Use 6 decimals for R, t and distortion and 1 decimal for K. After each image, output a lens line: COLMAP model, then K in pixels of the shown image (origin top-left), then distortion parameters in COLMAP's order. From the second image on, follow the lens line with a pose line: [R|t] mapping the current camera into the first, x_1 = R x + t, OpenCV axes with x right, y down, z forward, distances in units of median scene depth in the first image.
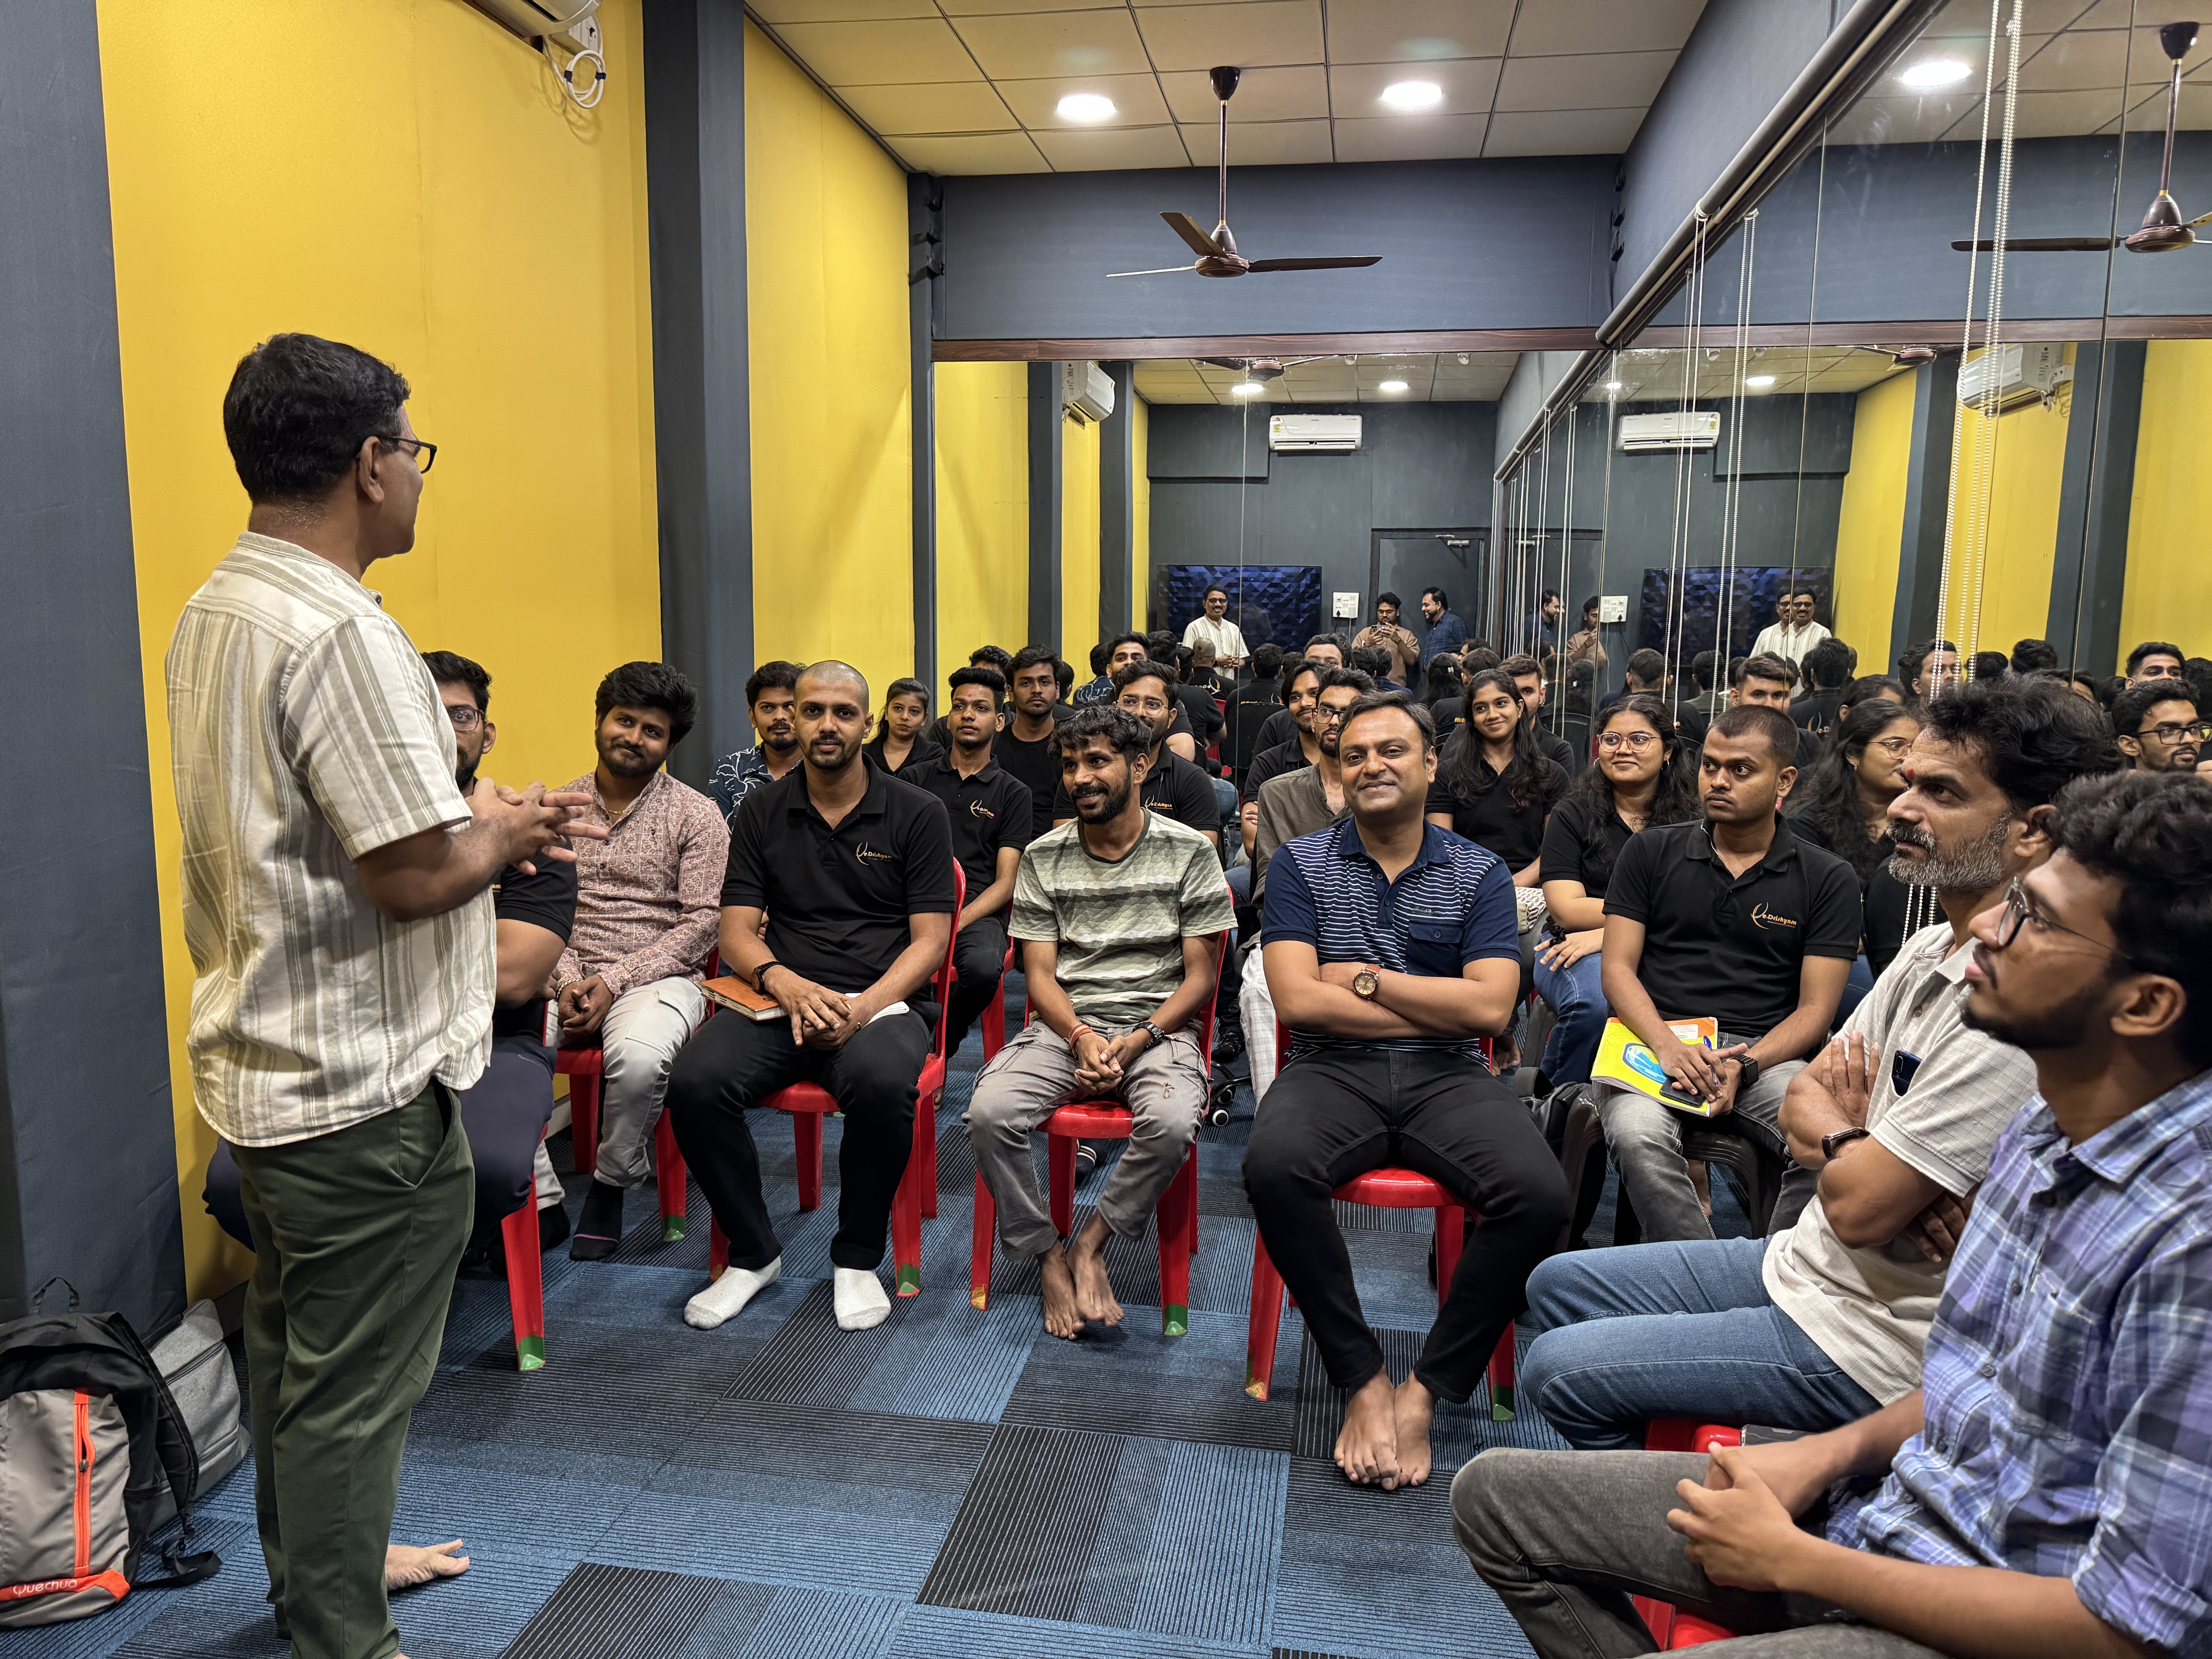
lens RADIAL K [[1574.5, 0, 1099.8], [0, 1574.5, 853.9], [0, 0, 1]] dist [0.010051, -0.015011]
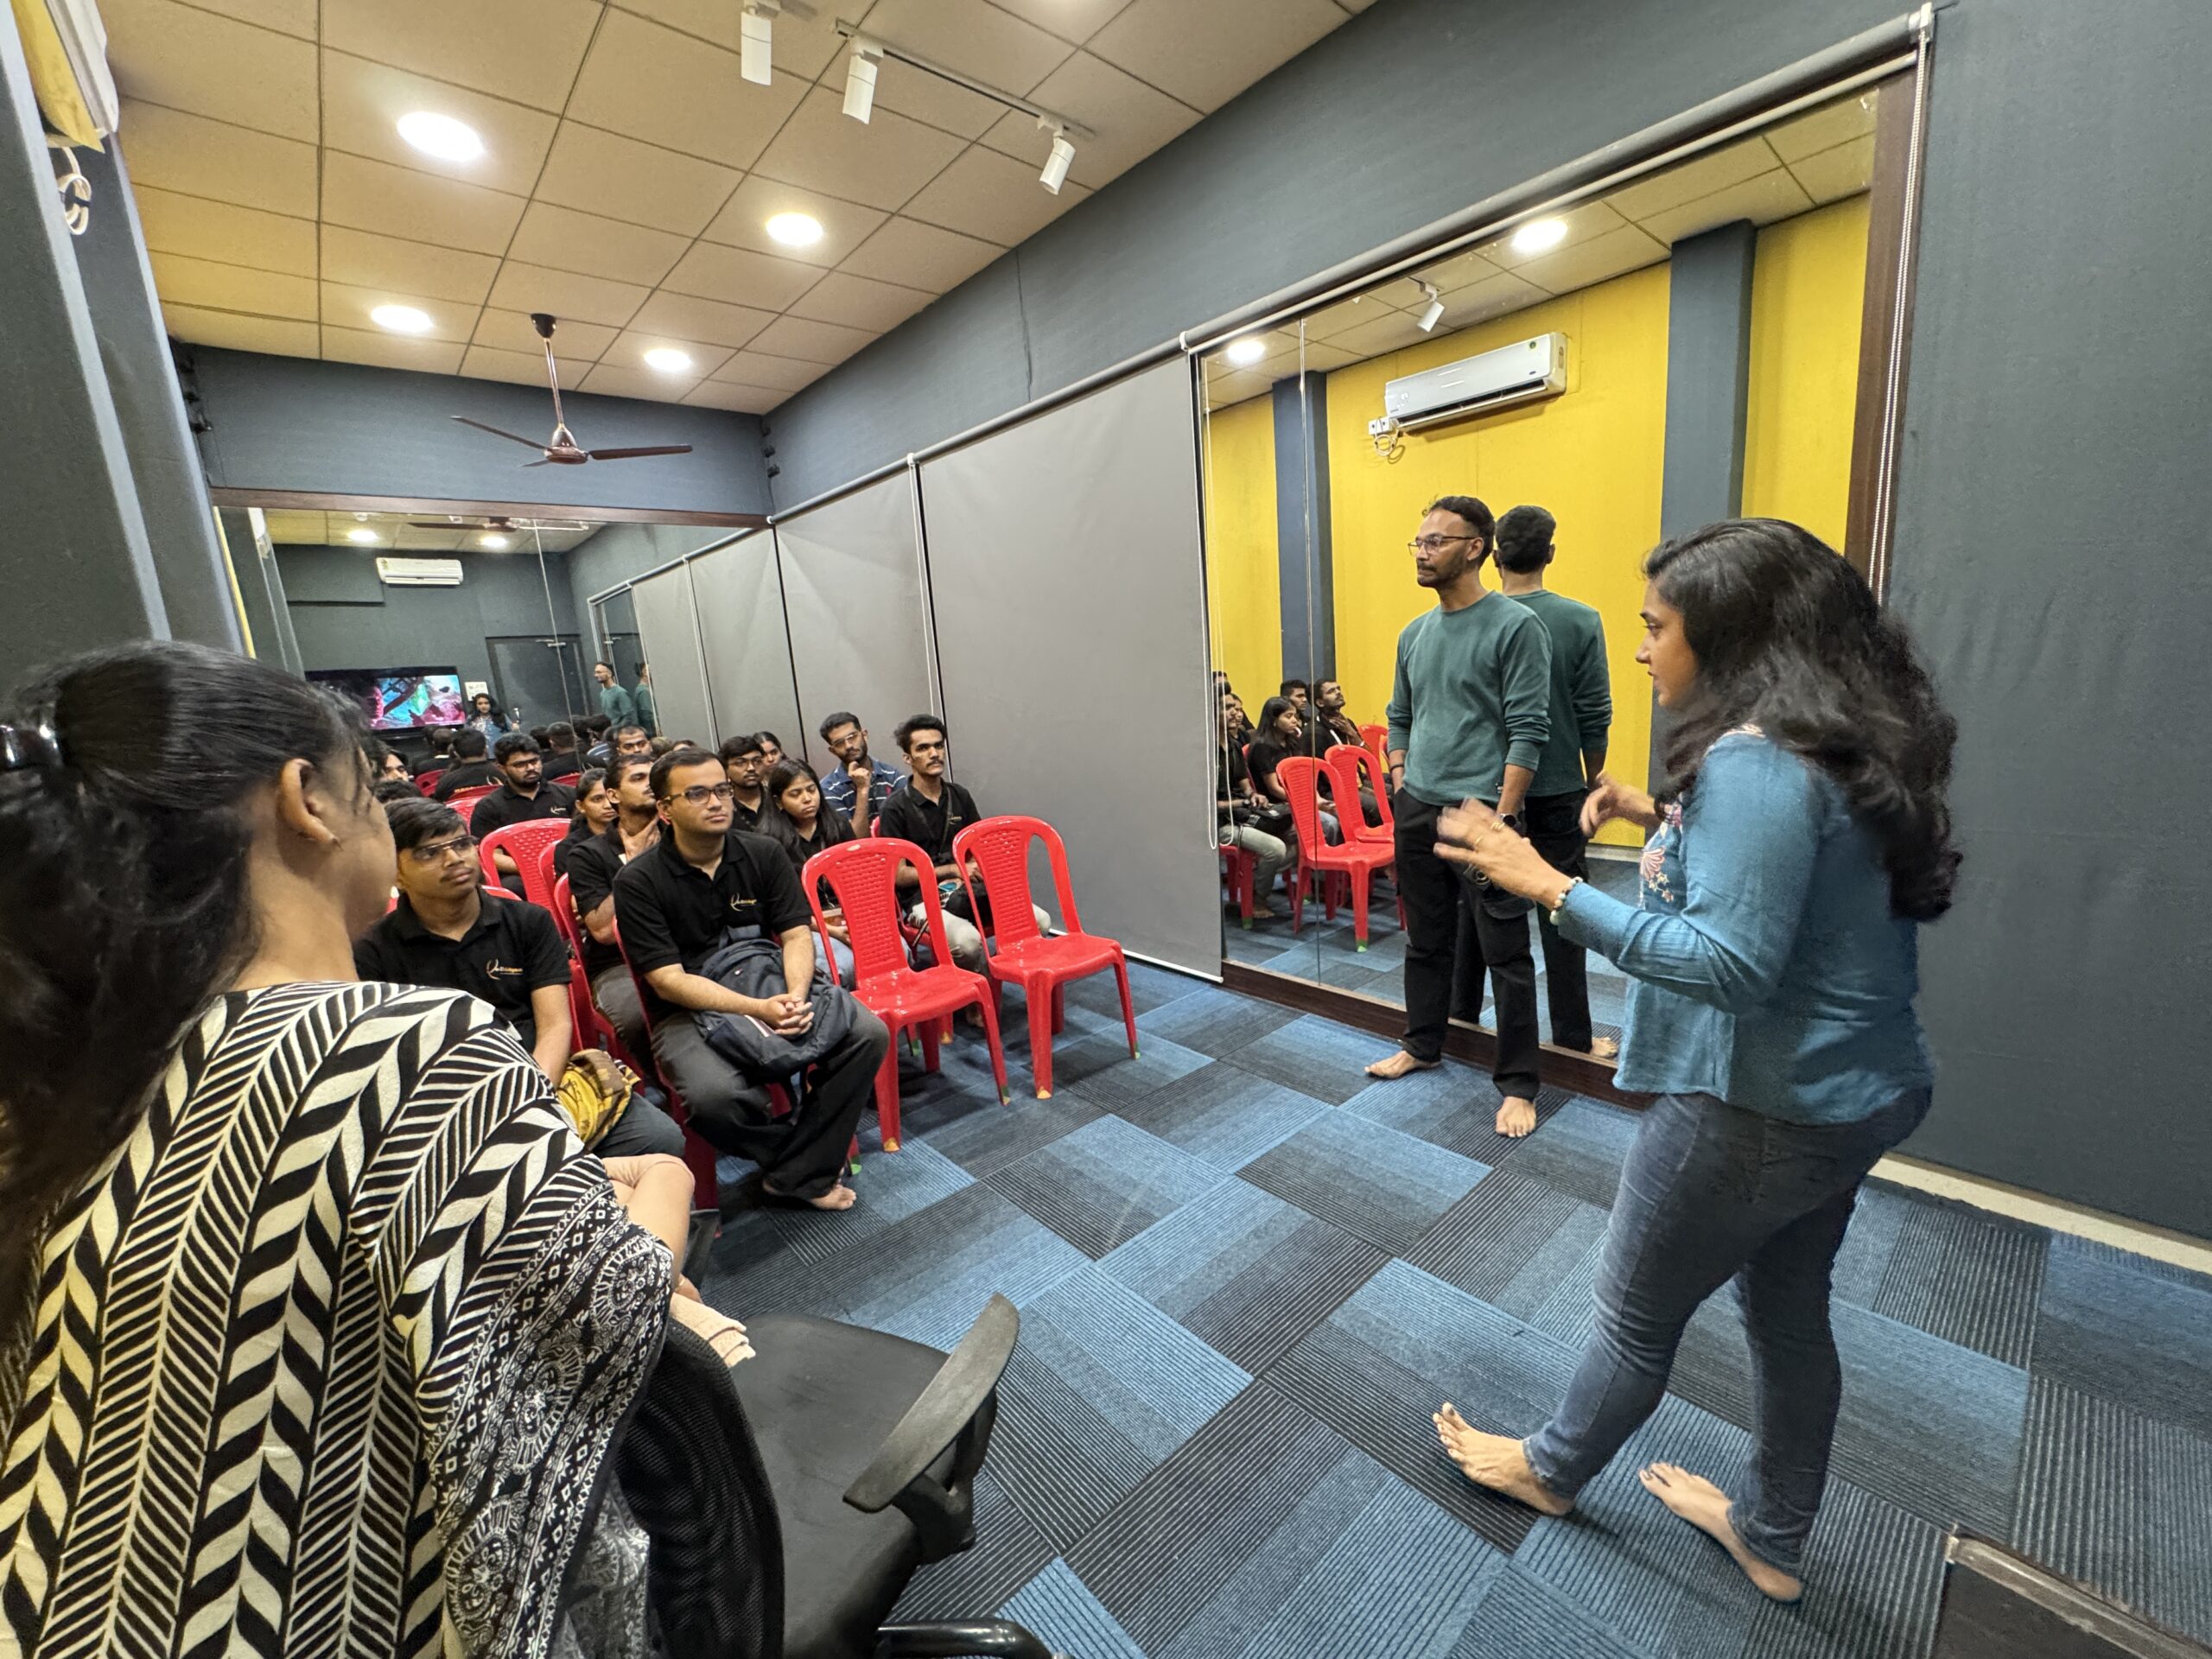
lens RADIAL K [[865.2, 0, 1102.7], [0, 865.2, 832.9], [0, 0, 1]] dist [-0.000065, -0.000559]
pose [[0.618431, -0.213216, 0.756361, -0.264730], [0.190020, 0.974500, 0.119340, -0.036467], [-0.762519, 0.069920, 0.643176, 0.131019]]
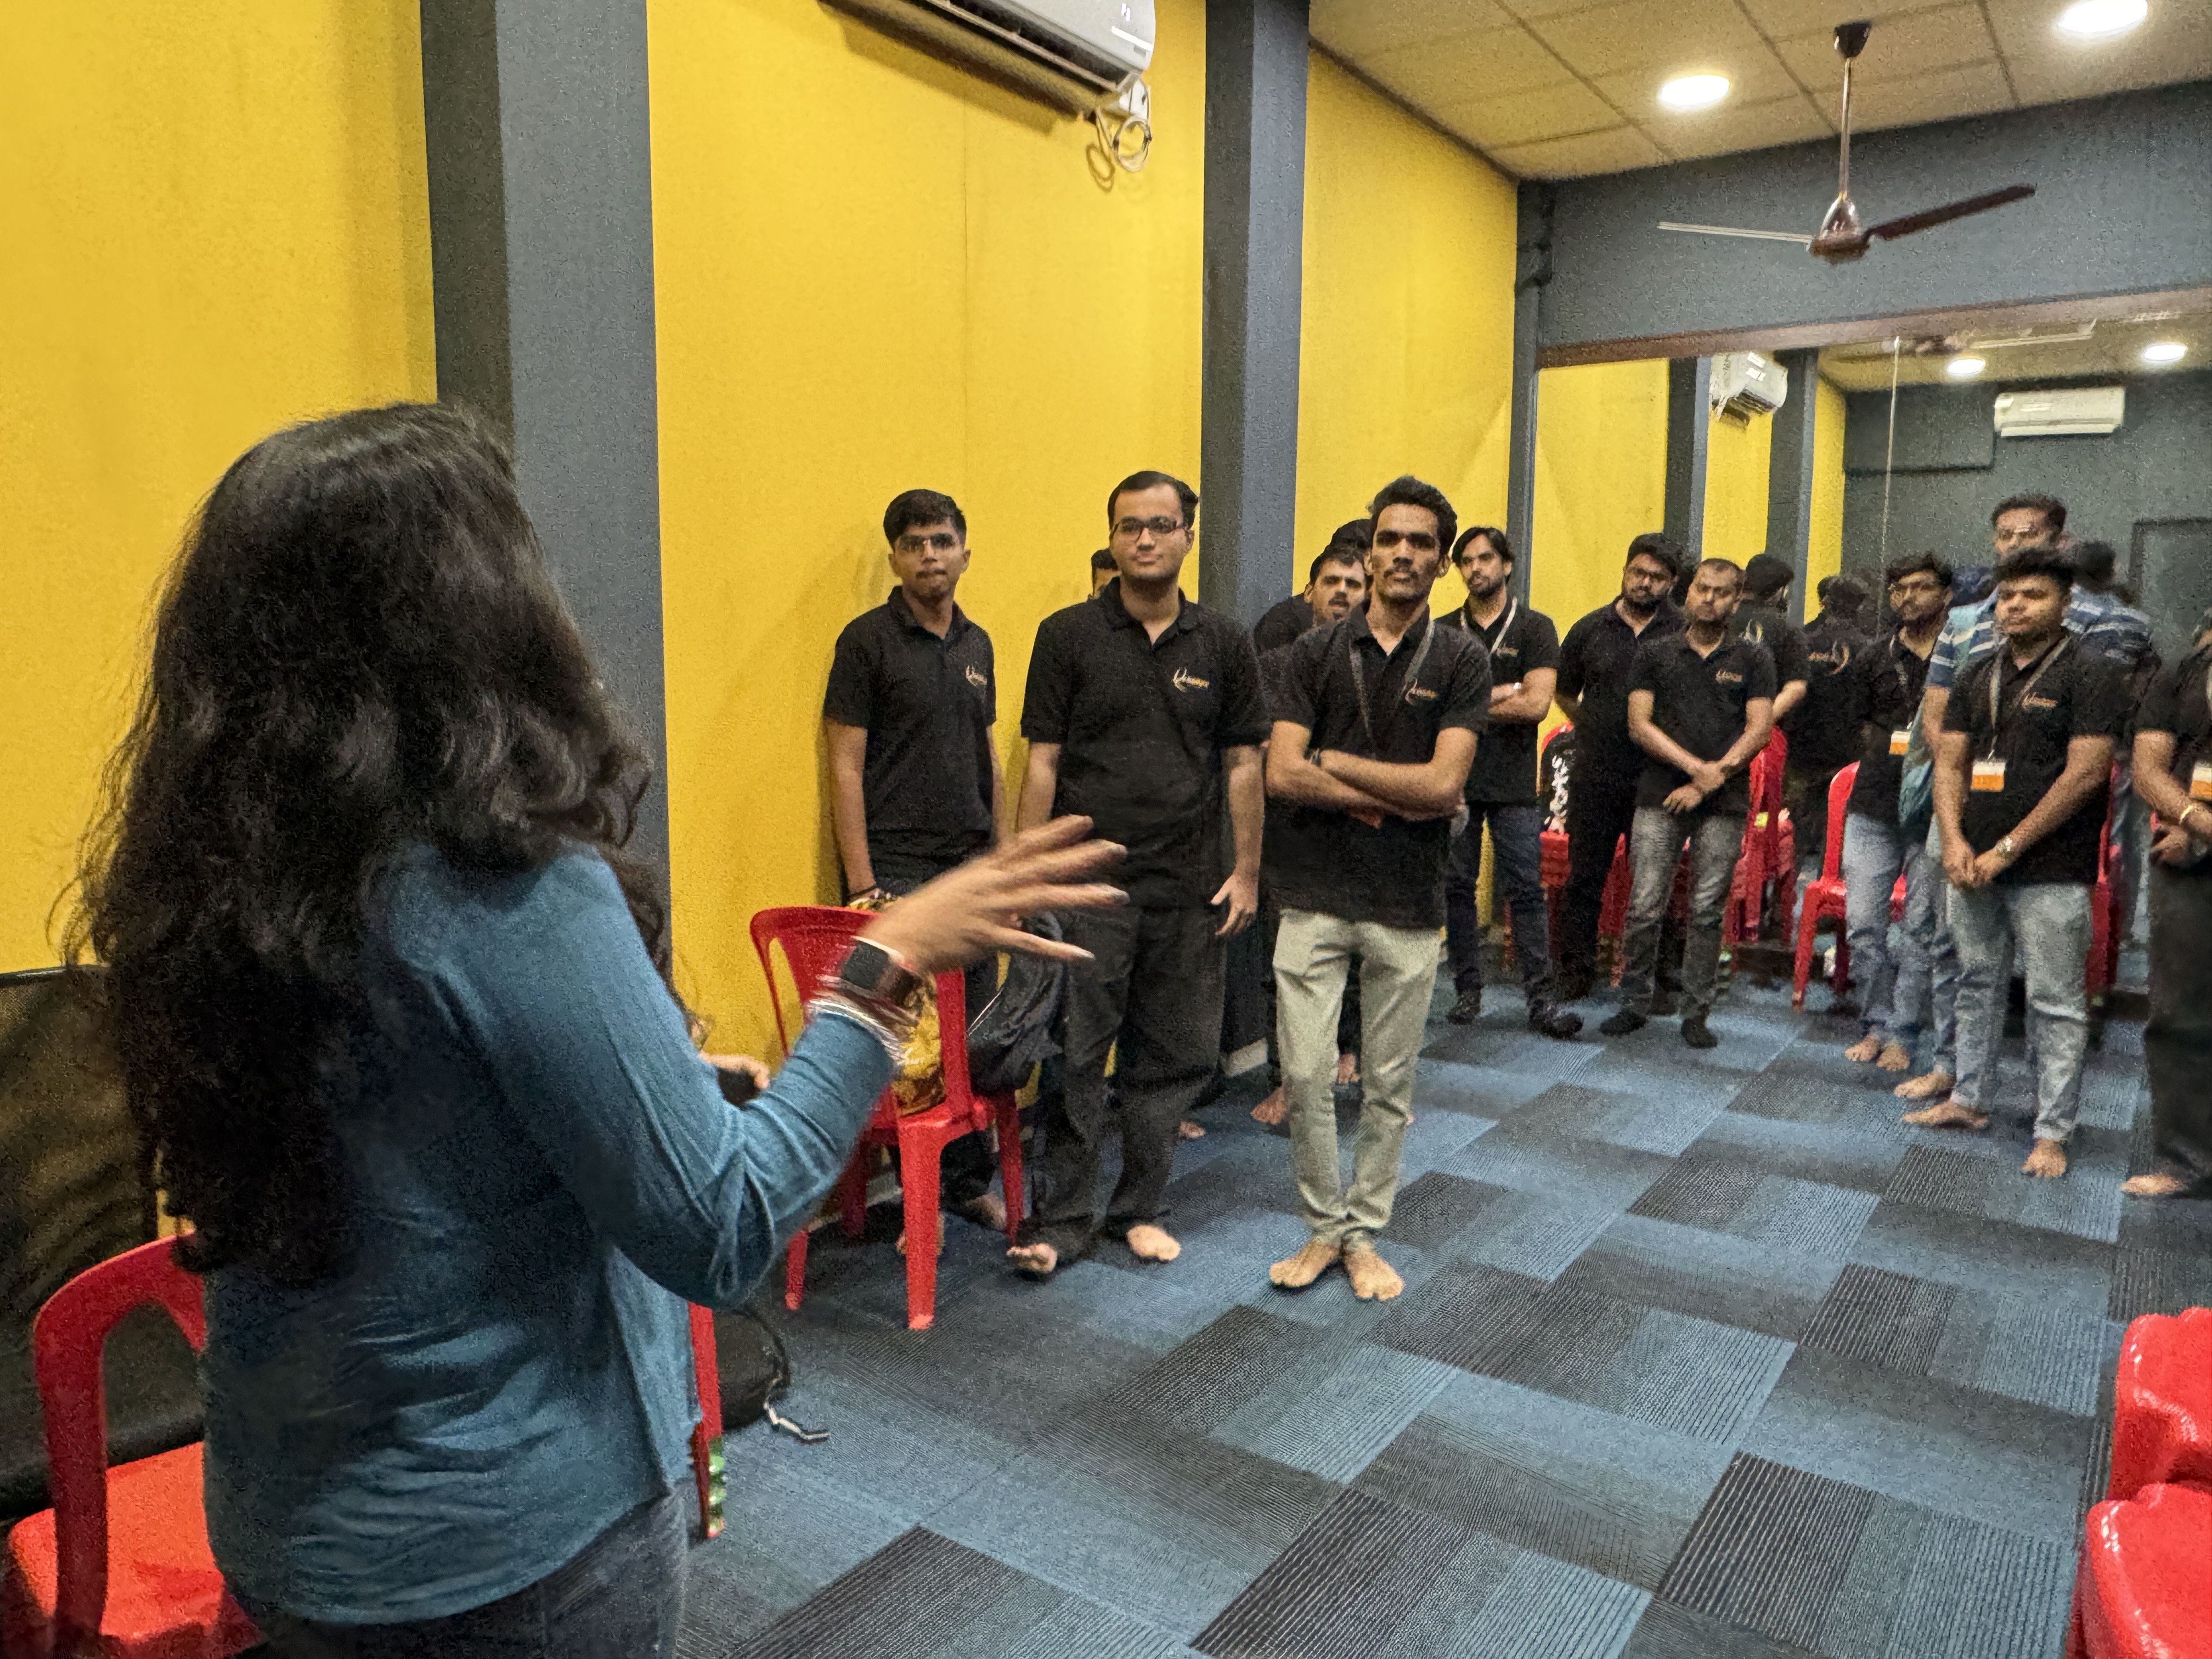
lens RADIAL K [[1574.5, 0, 1092.9], [0, 1574.5, 837.1], [0, 0, 1]] dist [0.010051, -0.015011]
pose [[0.902553, 0.052270, -0.427394, 0.086649], [-0.058317, 0.998298, -0.001062, -0.012431], [0.426611, 0.025883, 0.904065, 0.020887]]
